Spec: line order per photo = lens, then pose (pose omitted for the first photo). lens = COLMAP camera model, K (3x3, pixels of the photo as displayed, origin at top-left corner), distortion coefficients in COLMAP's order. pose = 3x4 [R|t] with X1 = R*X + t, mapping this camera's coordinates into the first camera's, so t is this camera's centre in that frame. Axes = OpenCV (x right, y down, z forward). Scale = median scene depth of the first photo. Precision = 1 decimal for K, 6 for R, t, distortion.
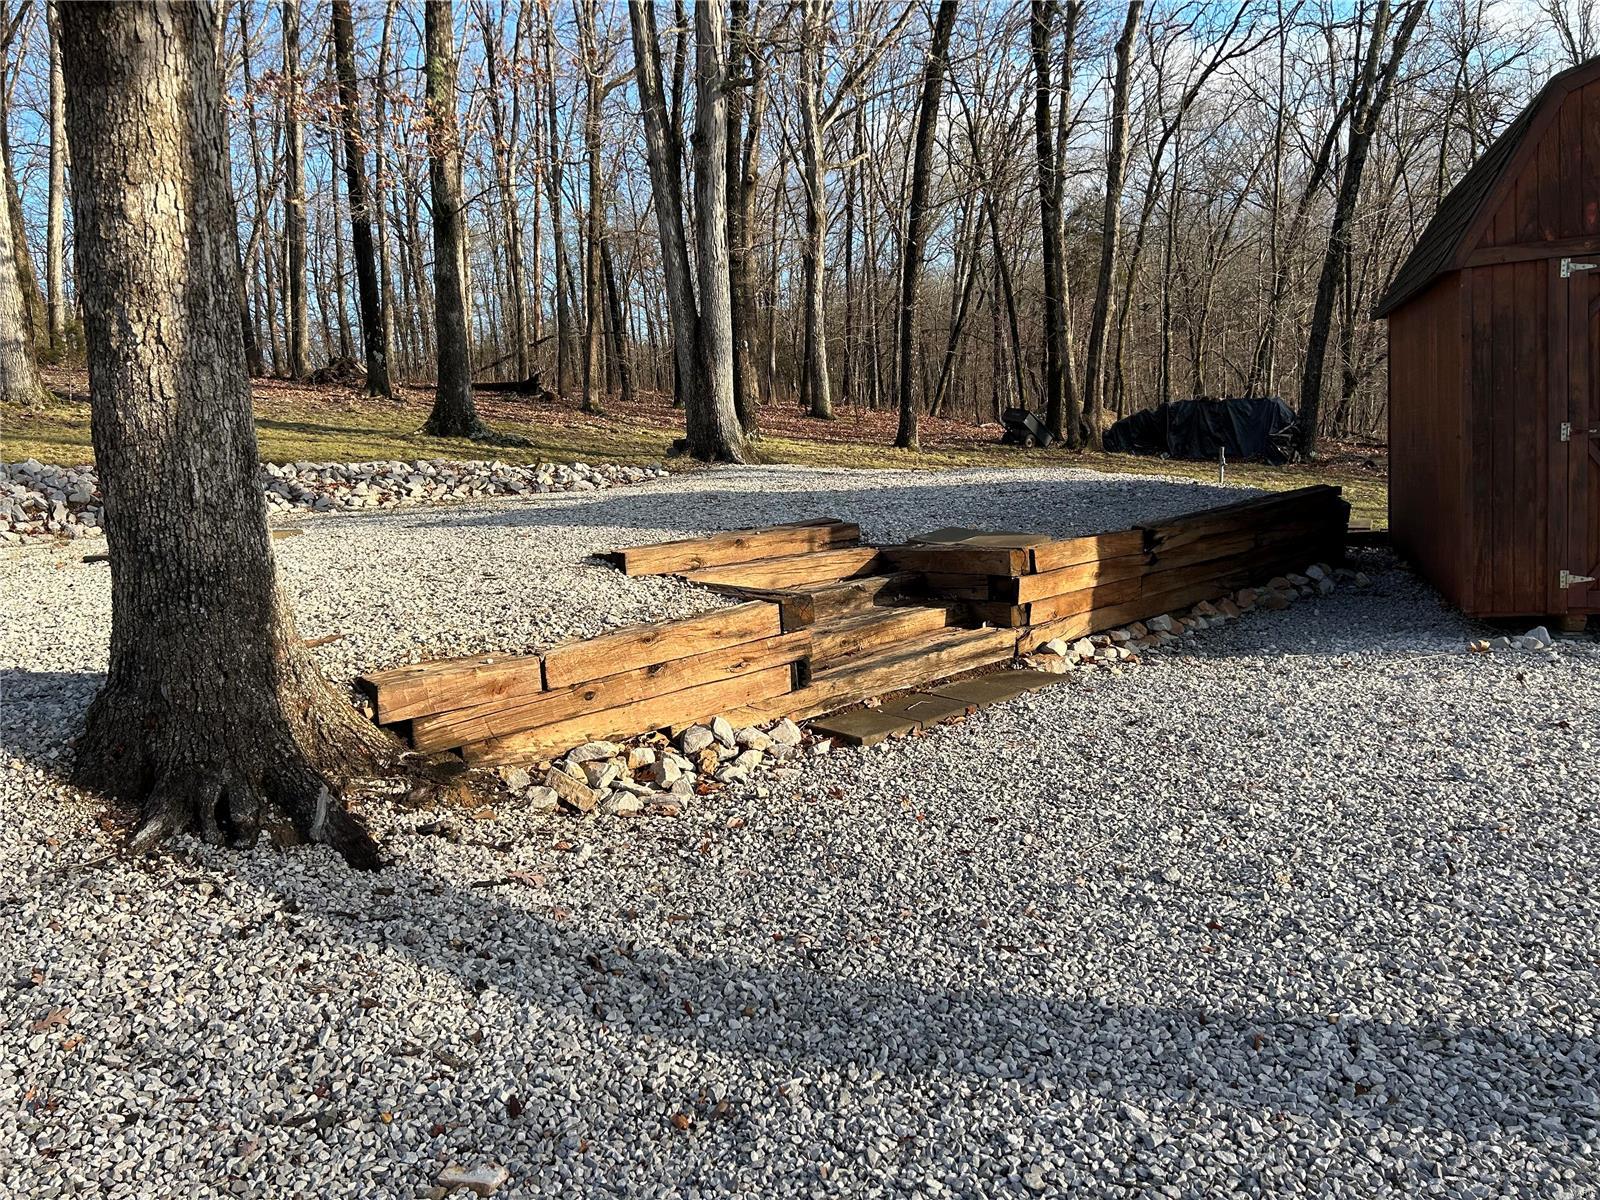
lens RADIAL K [[1183.8, 0, 800.0], [0, 1183.8, 600.0], [0, 0, 1]] dist [0.113095, -0.085028]
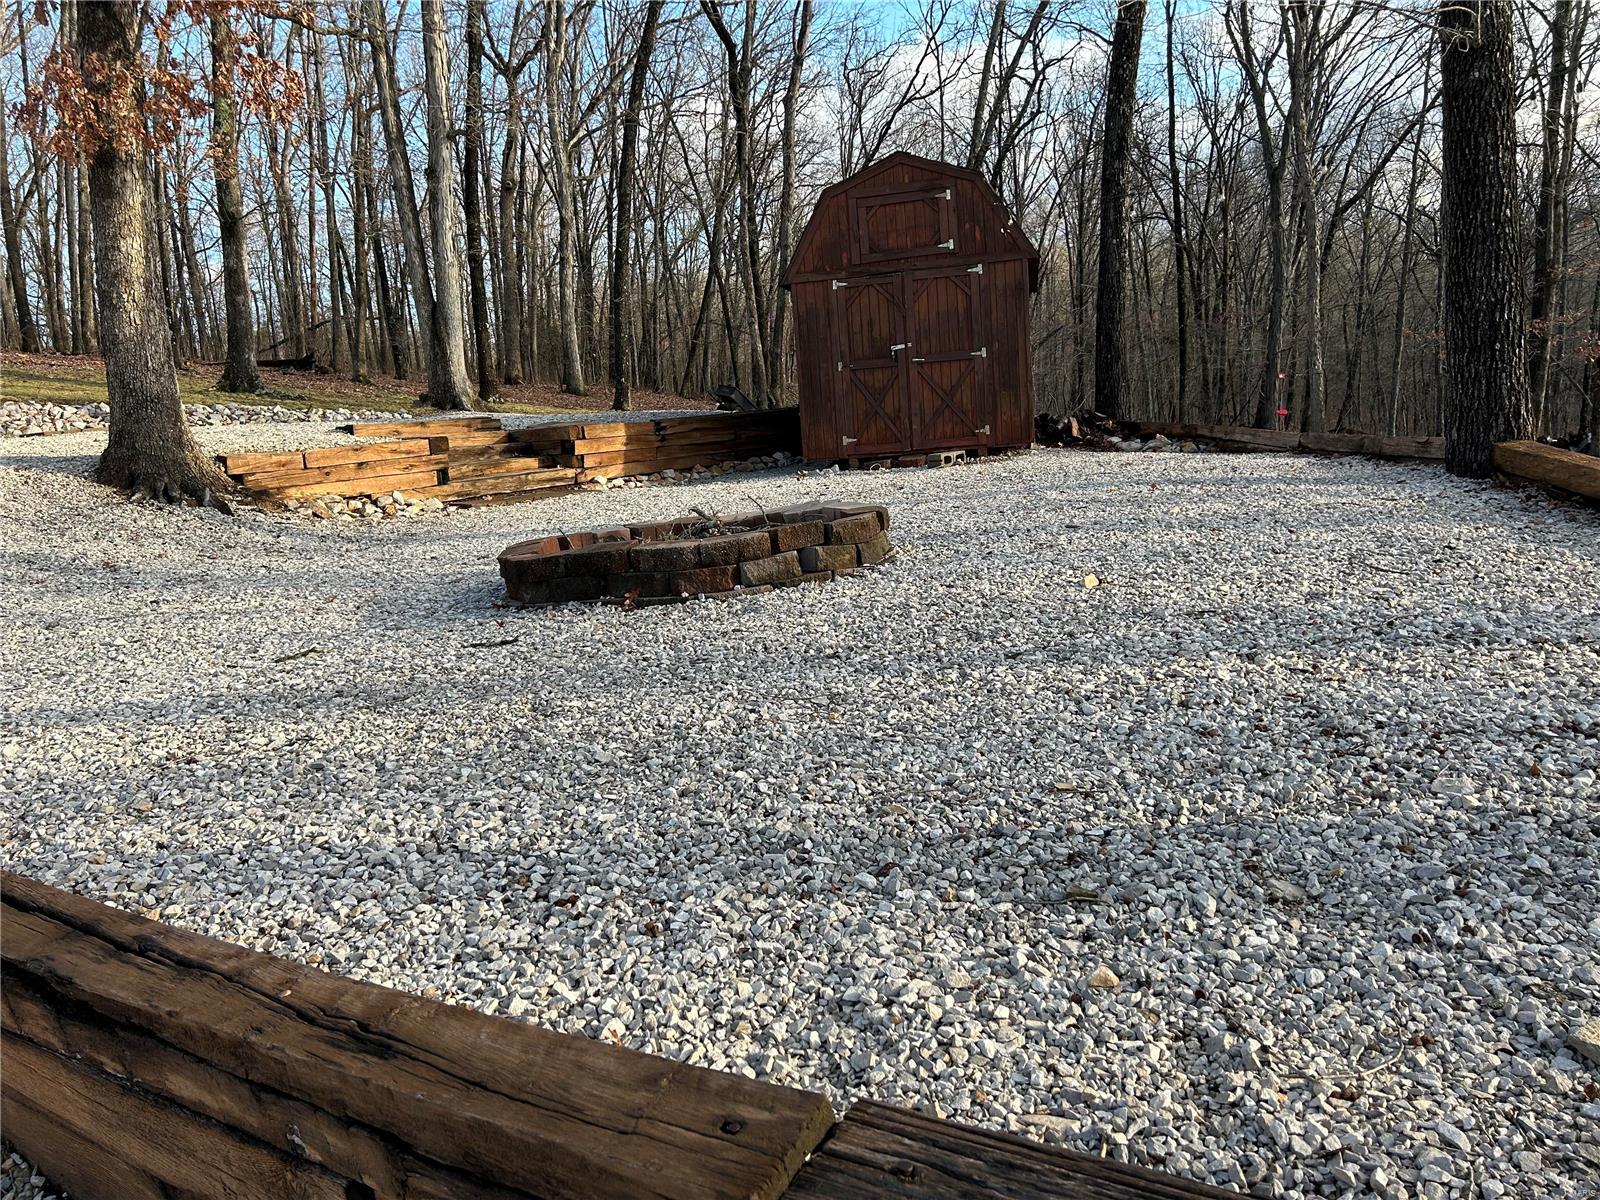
lens RADIAL K [[1294.1, 0, 800.0], [0, 1294.1, 600.0], [0, 0, 1]] dist [0.084765, -0.002123]
pose [[0.991321, -0.018116, 0.130208, 0.277404], [0.020176, 0.999691, -0.014522, 0.282915], [-0.129905, 0.017023, 0.991380, -1.128114]]
